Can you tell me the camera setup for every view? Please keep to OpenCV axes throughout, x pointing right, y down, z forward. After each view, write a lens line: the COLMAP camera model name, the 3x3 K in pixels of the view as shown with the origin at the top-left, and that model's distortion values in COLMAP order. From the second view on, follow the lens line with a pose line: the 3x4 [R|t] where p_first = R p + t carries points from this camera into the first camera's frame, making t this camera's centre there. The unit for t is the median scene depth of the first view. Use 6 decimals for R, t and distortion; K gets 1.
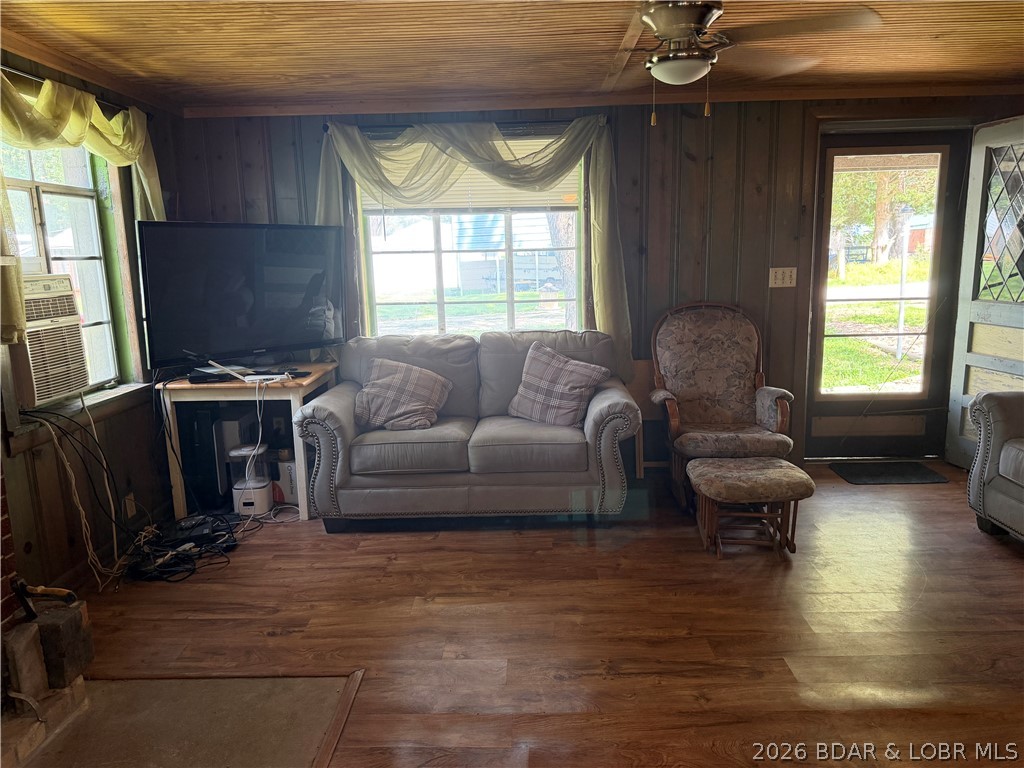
lens RADIAL K [[723.1, 0, 515.0], [0, 723.1, 396.7], [0, 0, 1]] dist [0.004232, -0.003505]
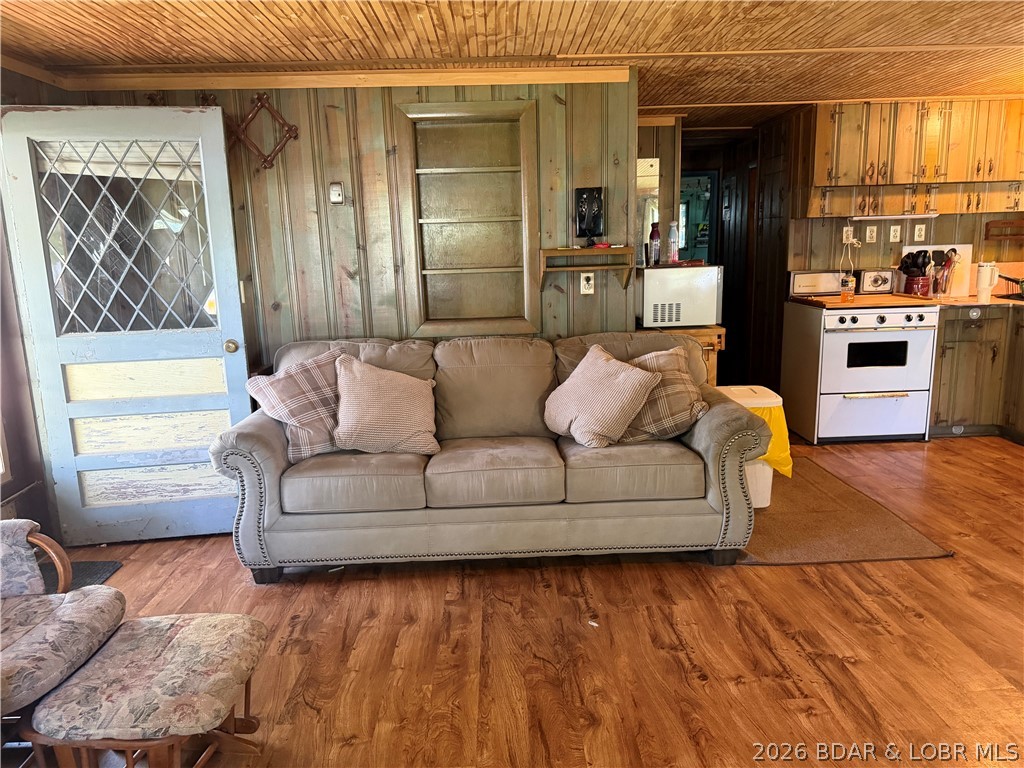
lens RADIAL K [[723.1, 0, 515.0], [0, 723.1, 396.7], [0, 0, 1]] dist [0.004232, -0.003505]
pose [[-0.039871, -0.172788, 0.984152, -0.195191], [0.220174, 0.959207, 0.177328, -0.125581], [-0.974645, 0.223755, -0.000201, 0.666739]]
